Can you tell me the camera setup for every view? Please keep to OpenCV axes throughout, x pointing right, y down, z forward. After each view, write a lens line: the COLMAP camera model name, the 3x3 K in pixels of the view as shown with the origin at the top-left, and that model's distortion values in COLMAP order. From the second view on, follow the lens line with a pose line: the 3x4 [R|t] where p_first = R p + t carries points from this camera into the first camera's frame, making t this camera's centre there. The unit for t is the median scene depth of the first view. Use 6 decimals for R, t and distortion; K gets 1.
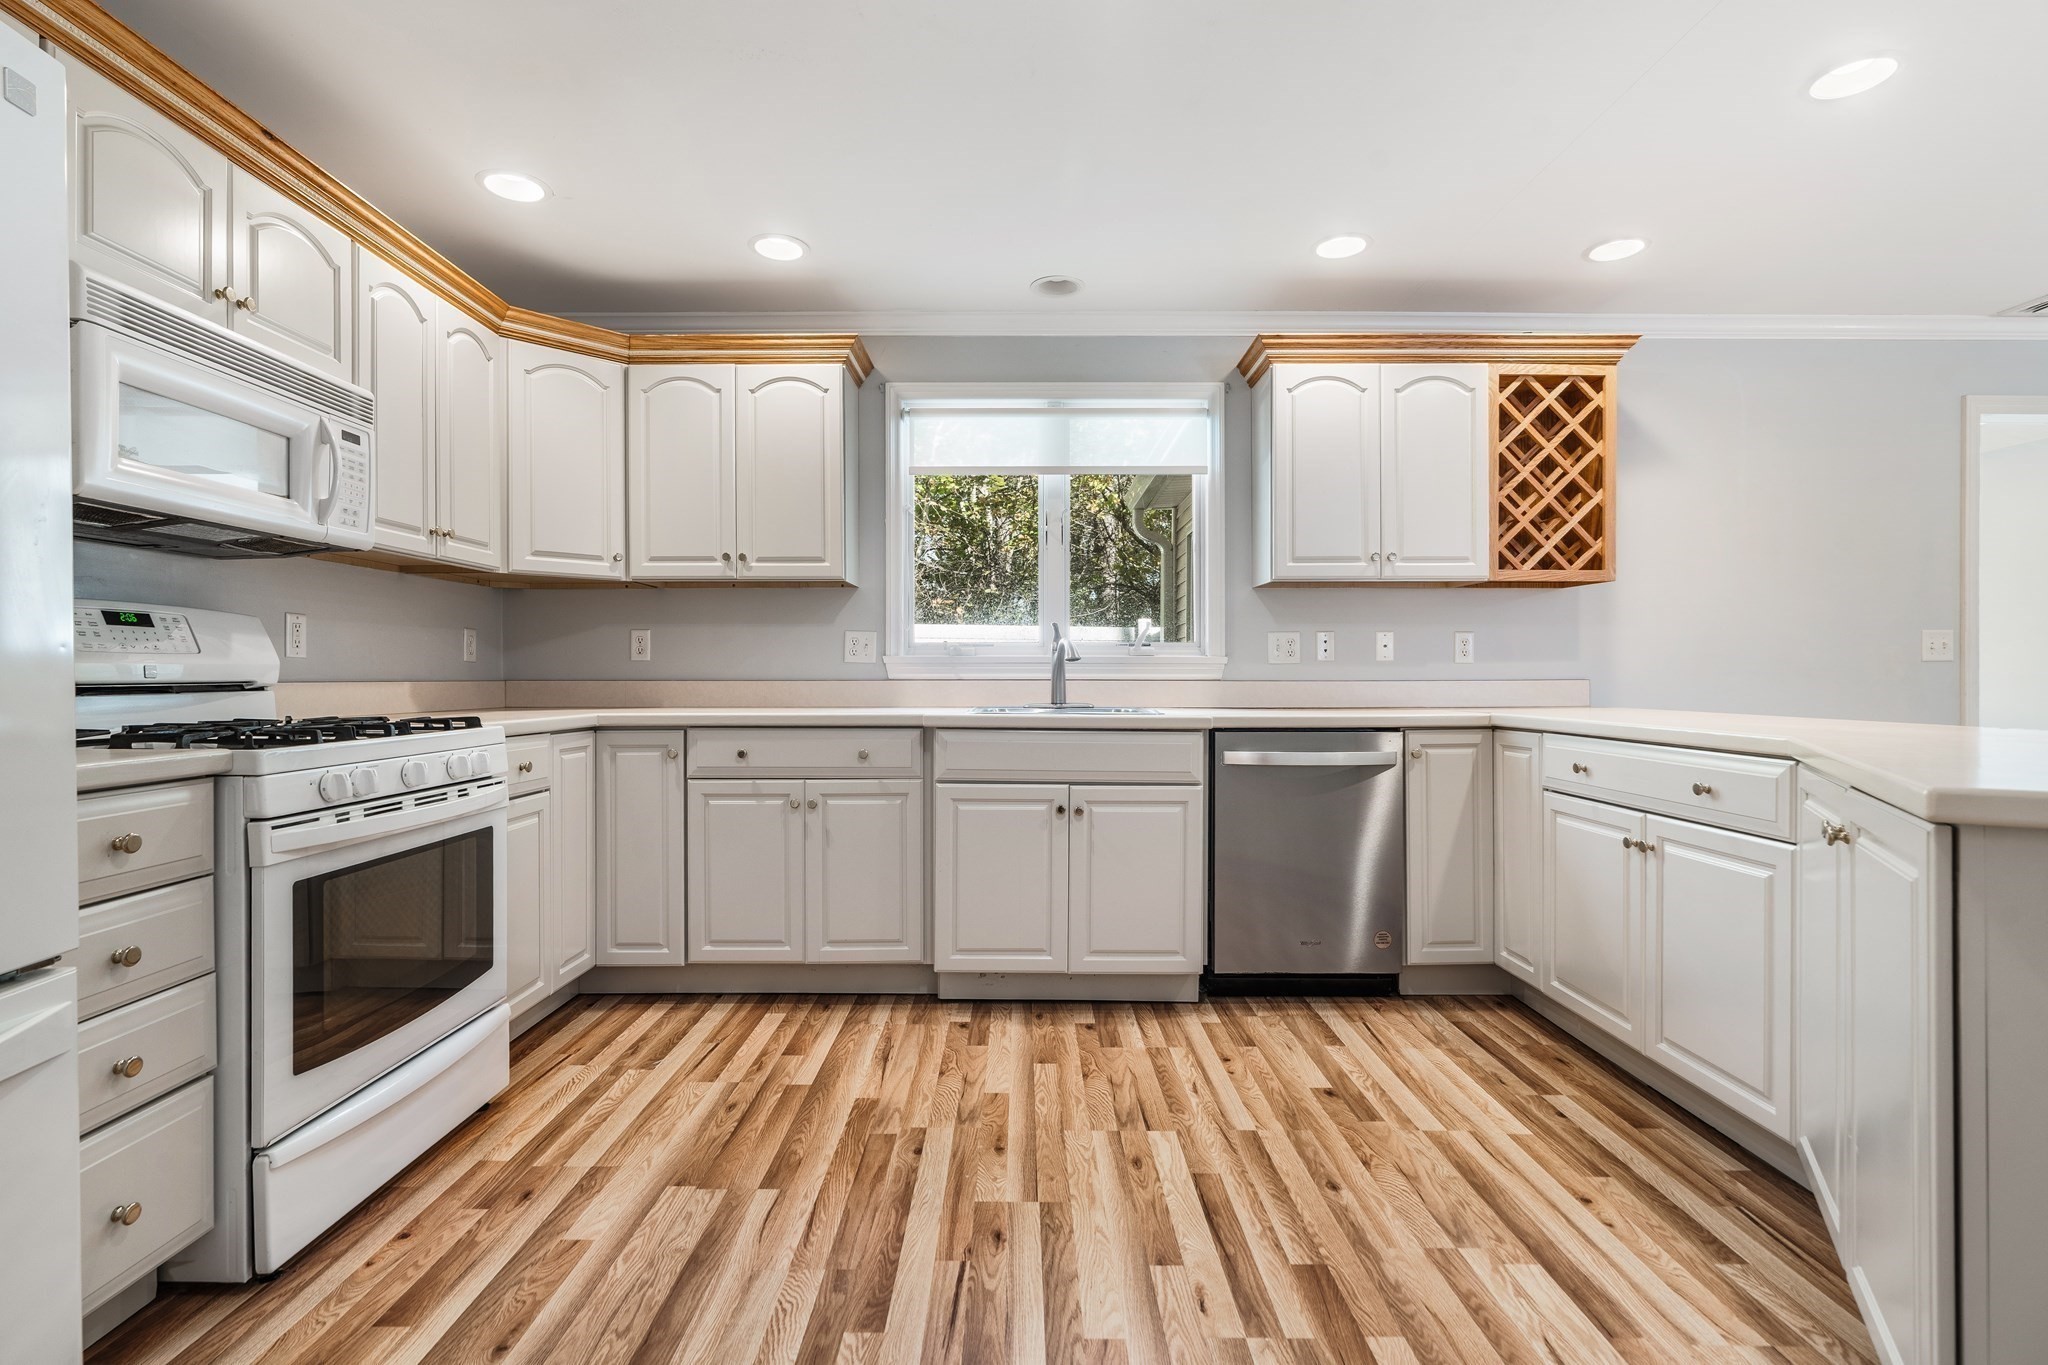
lens RADIAL K [[956.1, 0, 1024.0], [0, 956.1, 682.5], [0, 0, 1]] dist [-0.000719, 0.000549]
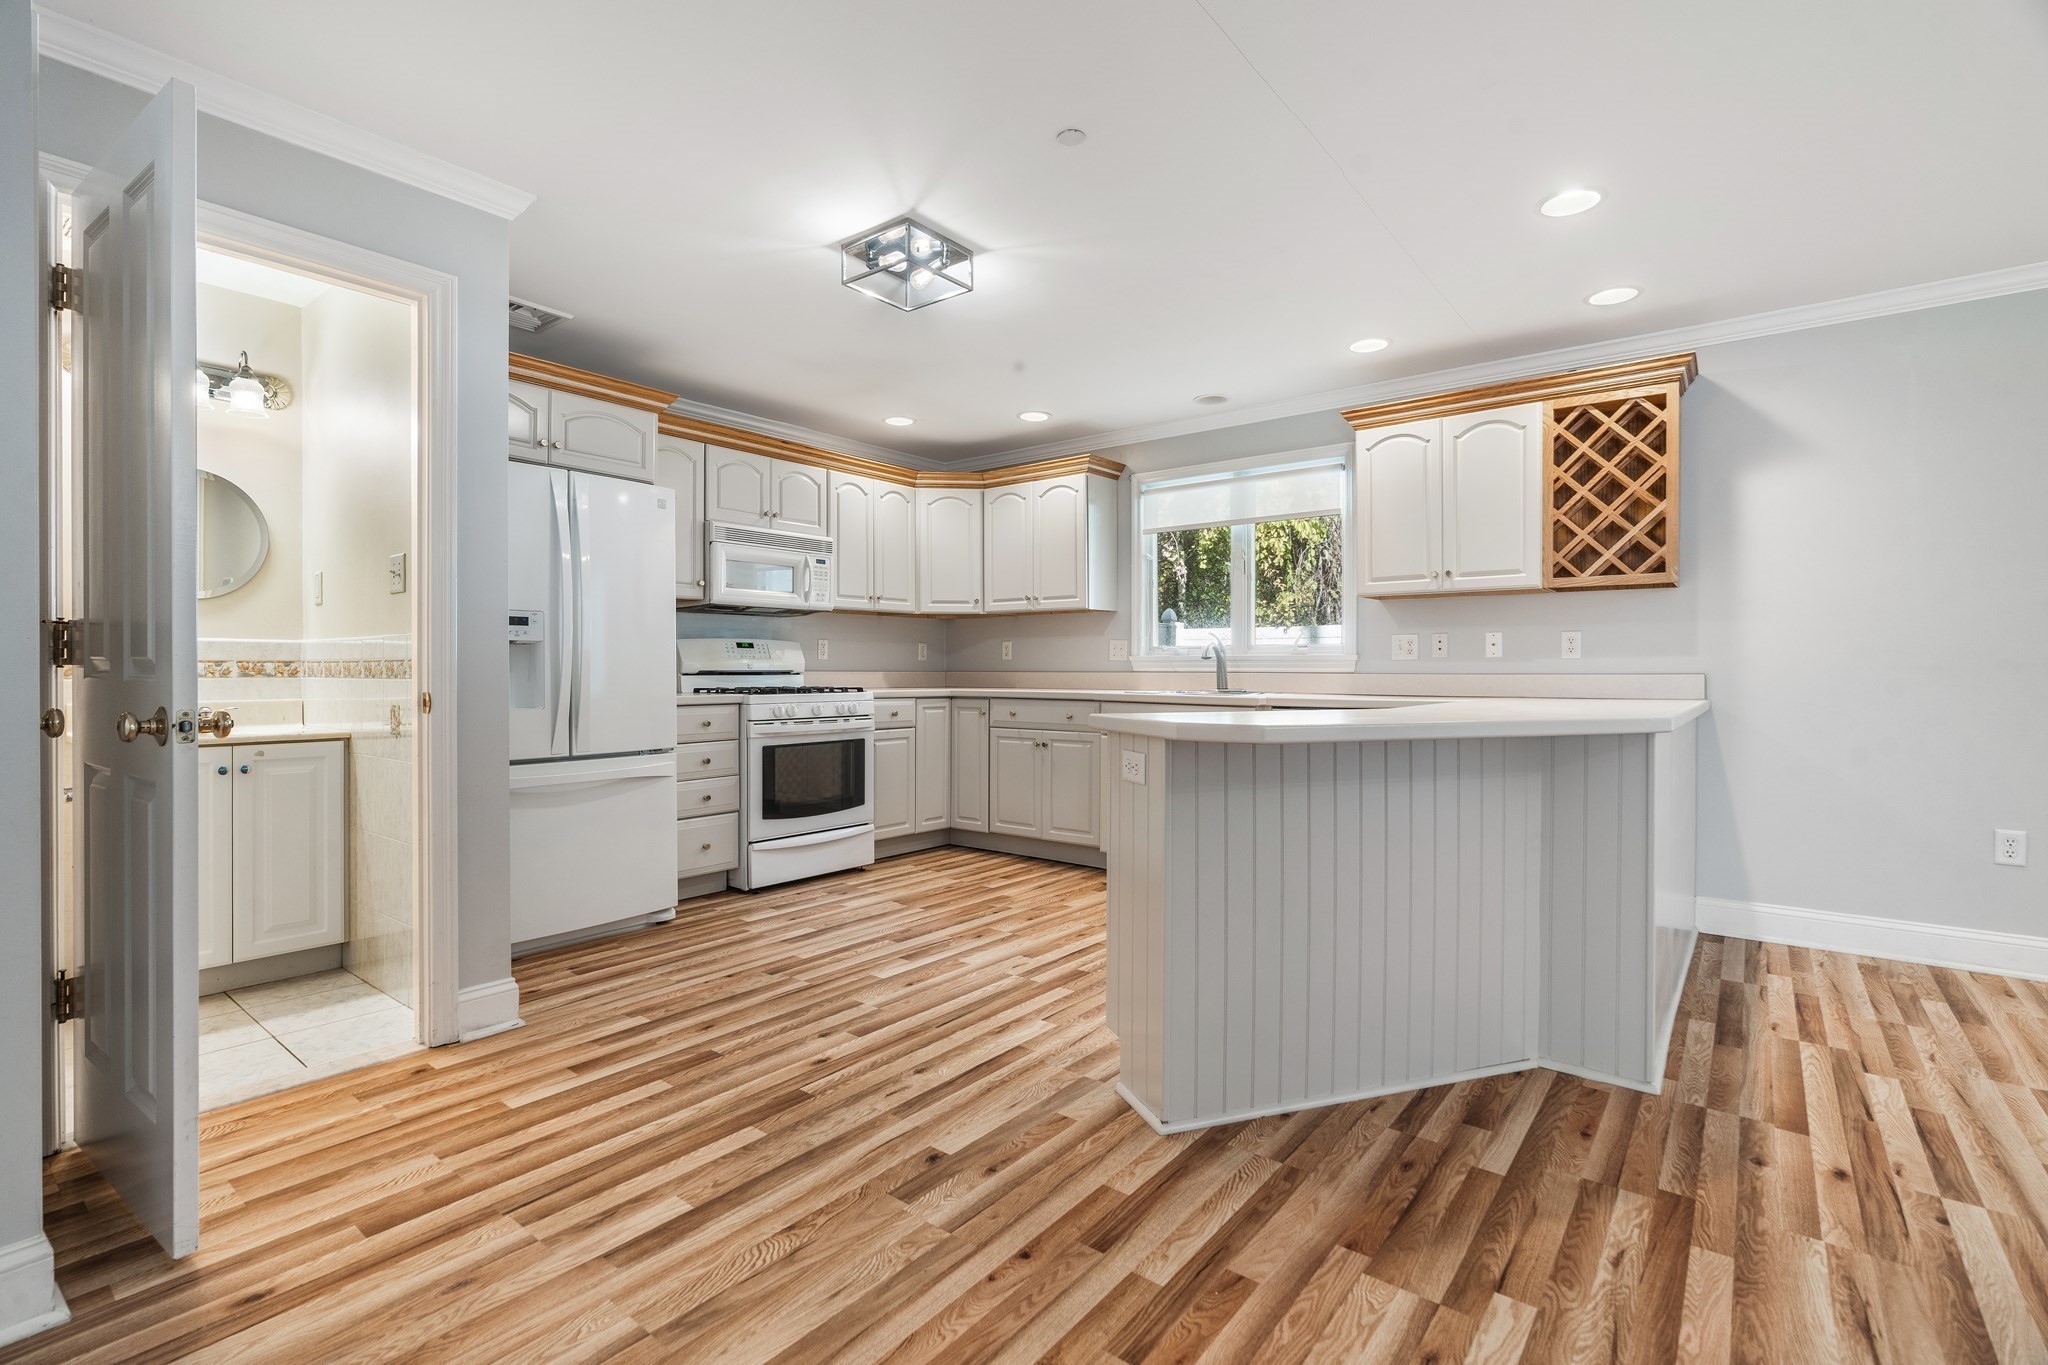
lens RADIAL K [[956.1, 0, 1024.0], [0, 956.1, 682.5], [0, 0, 1]] dist [-0.000719, 0.000549]
pose [[0.780615, 0.011064, -0.624914, 0.797208], [-0.007323, 0.999937, 0.008555, 0.003107], [0.624969, -0.002102, 0.780647, -0.336310]]
